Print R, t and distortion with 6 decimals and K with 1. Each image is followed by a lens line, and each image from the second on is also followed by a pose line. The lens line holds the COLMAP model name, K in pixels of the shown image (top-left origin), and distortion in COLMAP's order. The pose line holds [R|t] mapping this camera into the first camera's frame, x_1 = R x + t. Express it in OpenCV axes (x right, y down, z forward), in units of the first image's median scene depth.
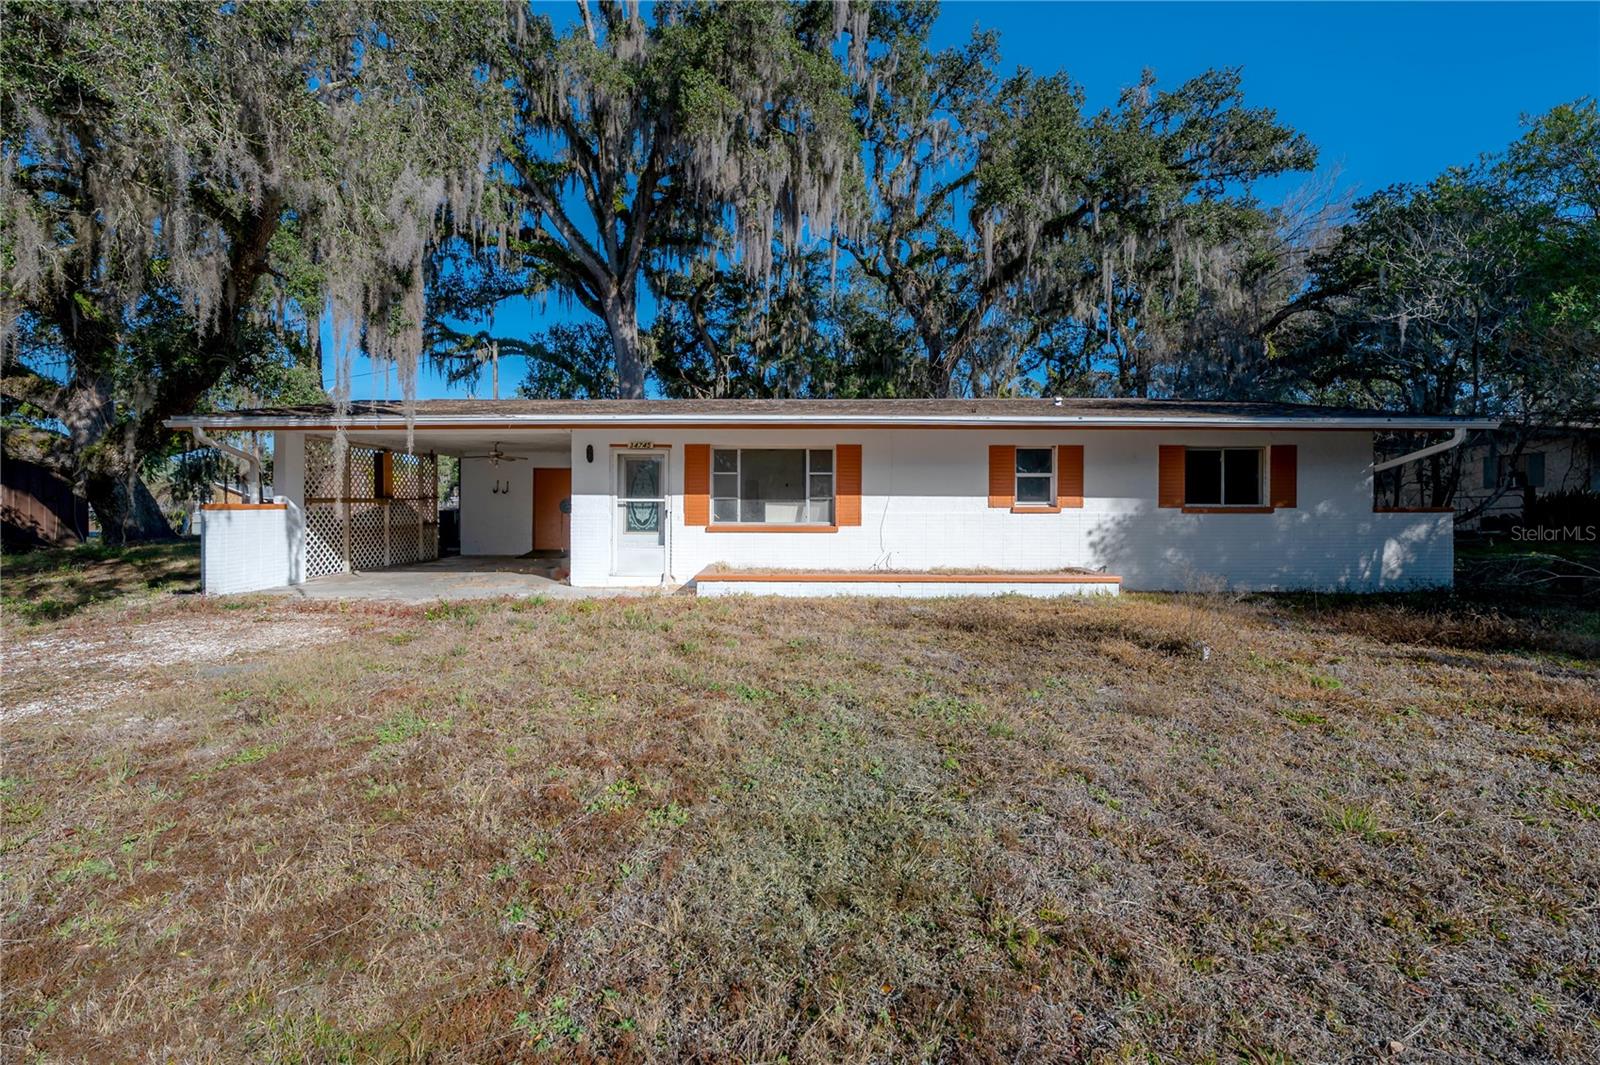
lens RADIAL K [[655.5, 0, 794.7], [0, 655.5, 503.5], [0, 0, 1]] dist [-0.000946, -0.000126]
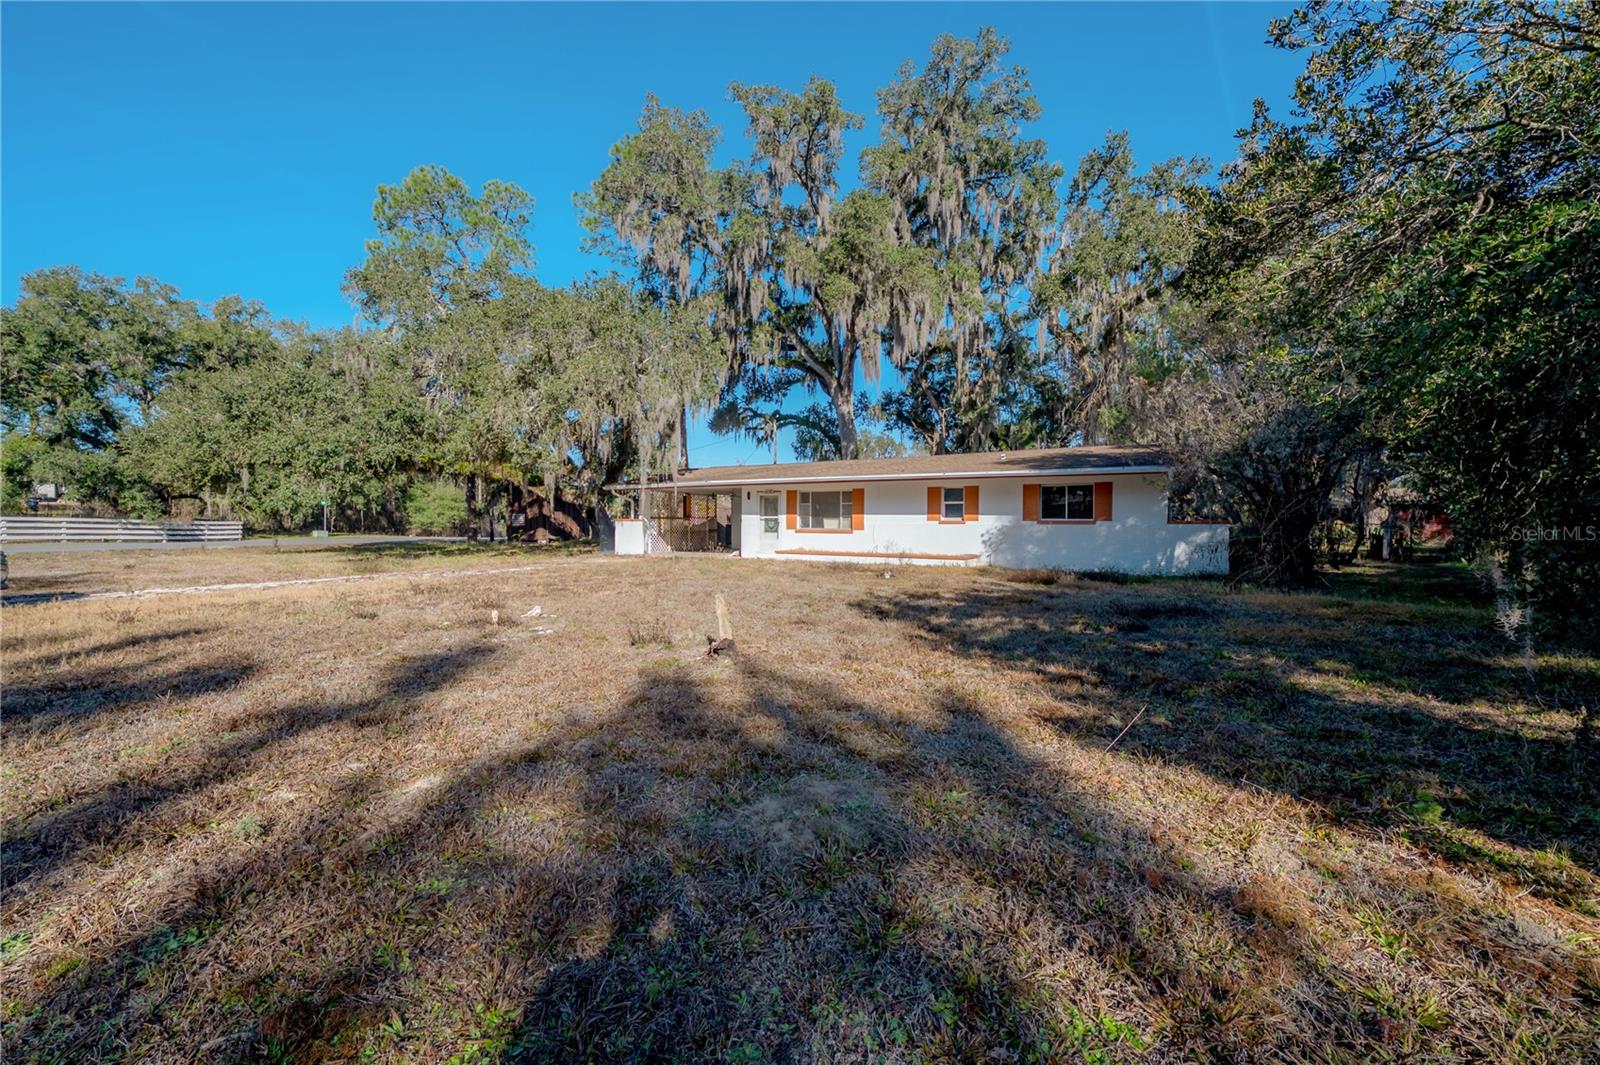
lens RADIAL K [[644.0, 0, 799.0], [0, 644.0, 527.3], [0, 0, 1]] dist [-0.005906, -0.000029]
pose [[0.865746, 0.006368, -0.500442, 0.879042], [-0.007637, 0.999971, -0.000488, 0.028190], [0.500425, 0.004244, 0.865770, -0.735493]]
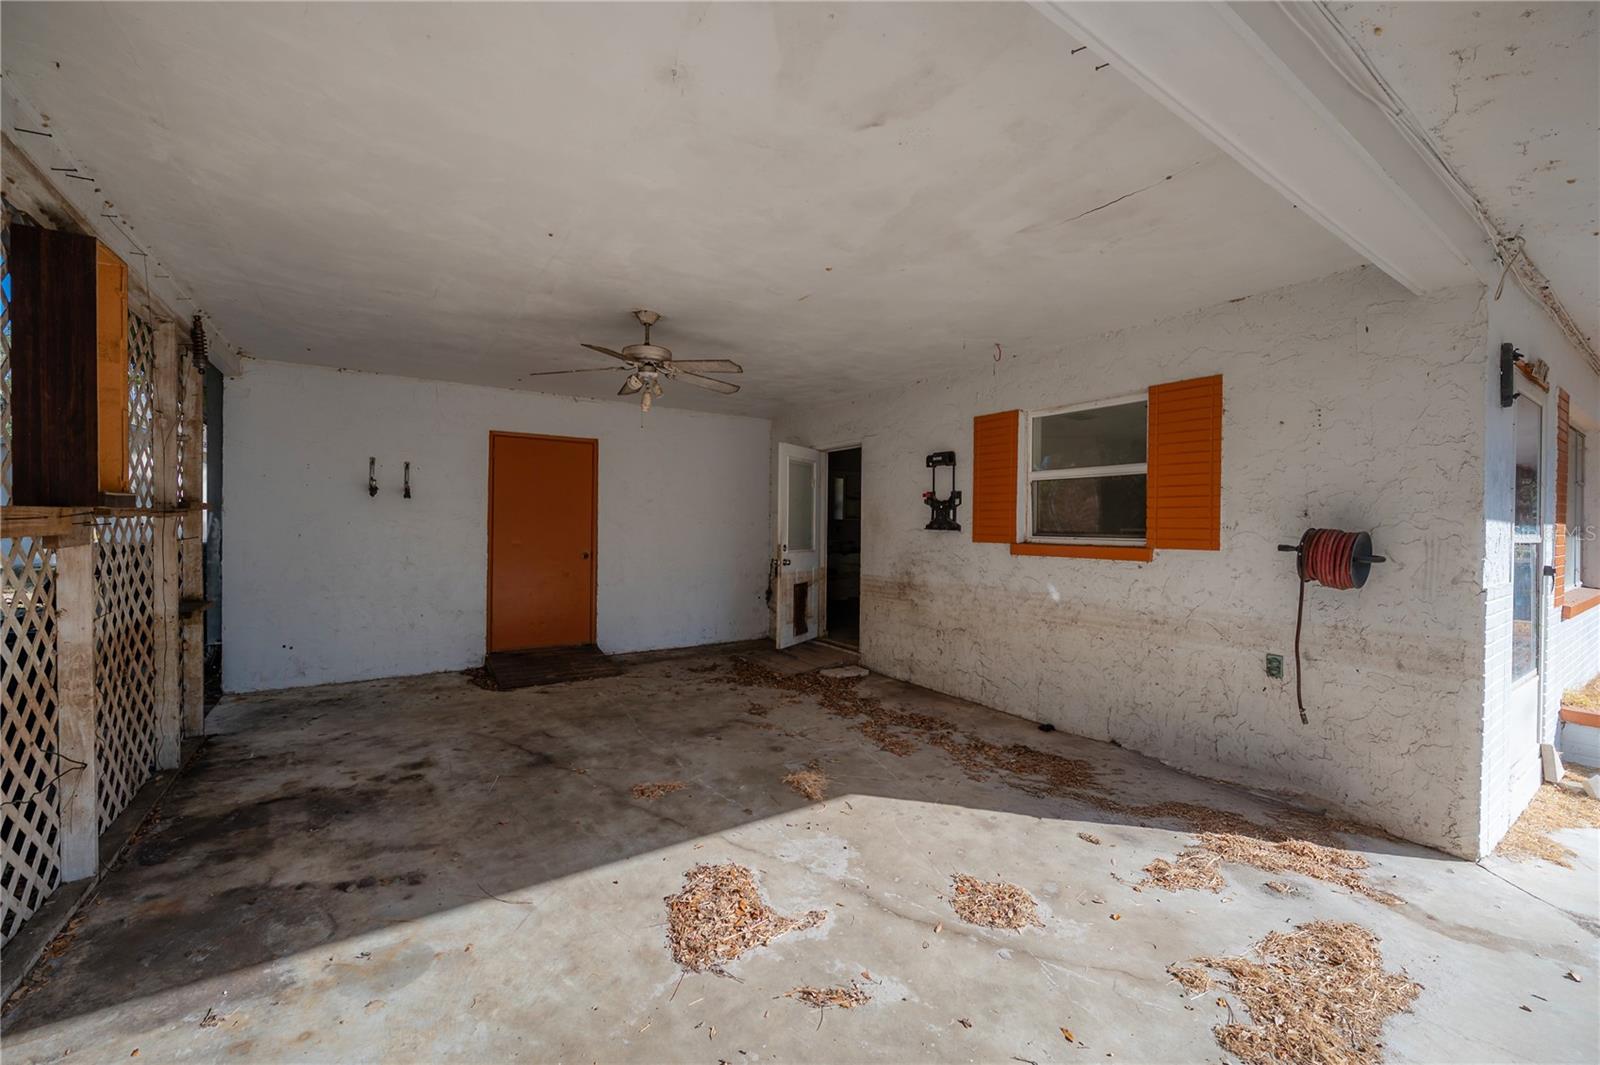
lens RADIAL K [[644.0, 0, 799.0], [0, 644.0, 527.3], [0, 0, 1]] dist [-0.005906, -0.000029]
pose [[0.821732, 0.002699, 0.569868, -0.717021], [-0.014453, 0.999766, 0.016107, -0.011205], [-0.569691, -0.021472, 0.821579, 0.929349]]
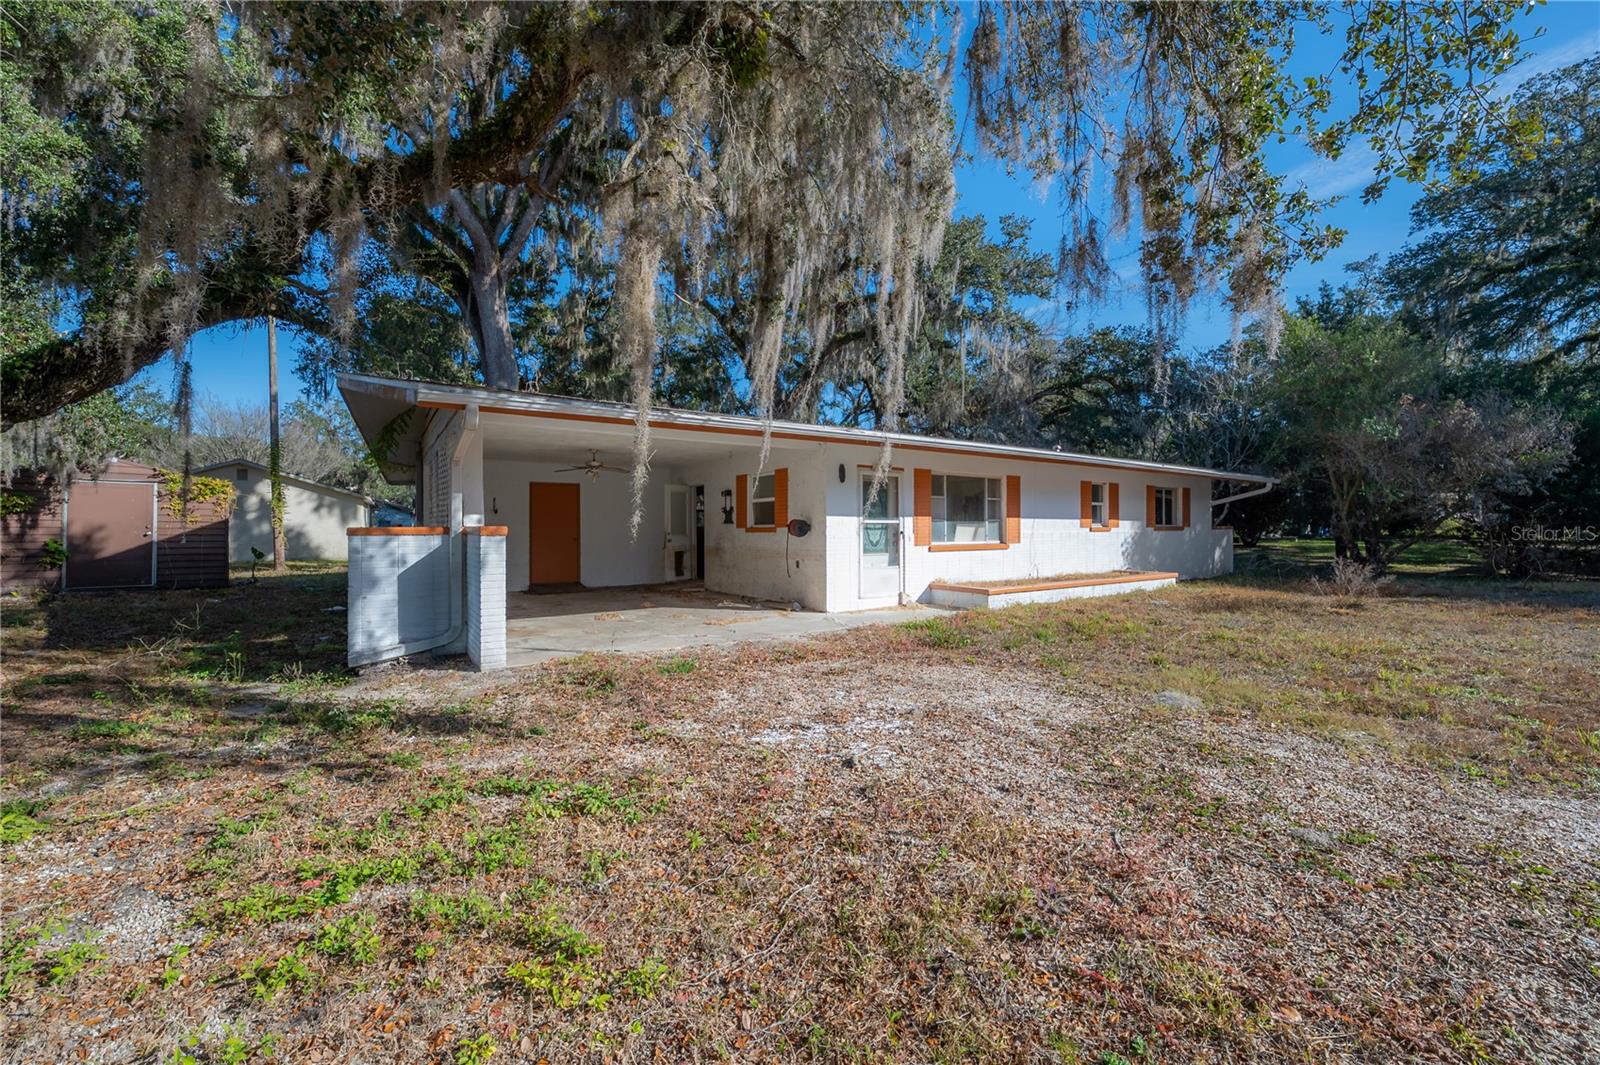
lens RADIAL K [[644.0, 0, 799.0], [0, 644.0, 527.3], [0, 0, 1]] dist [-0.005906, -0.000029]
pose [[0.814950, -0.003725, 0.579520, -0.905665], [0.001265, 0.999988, 0.004649, -0.001254], [-0.579530, -0.003056, 0.814945, 0.270875]]
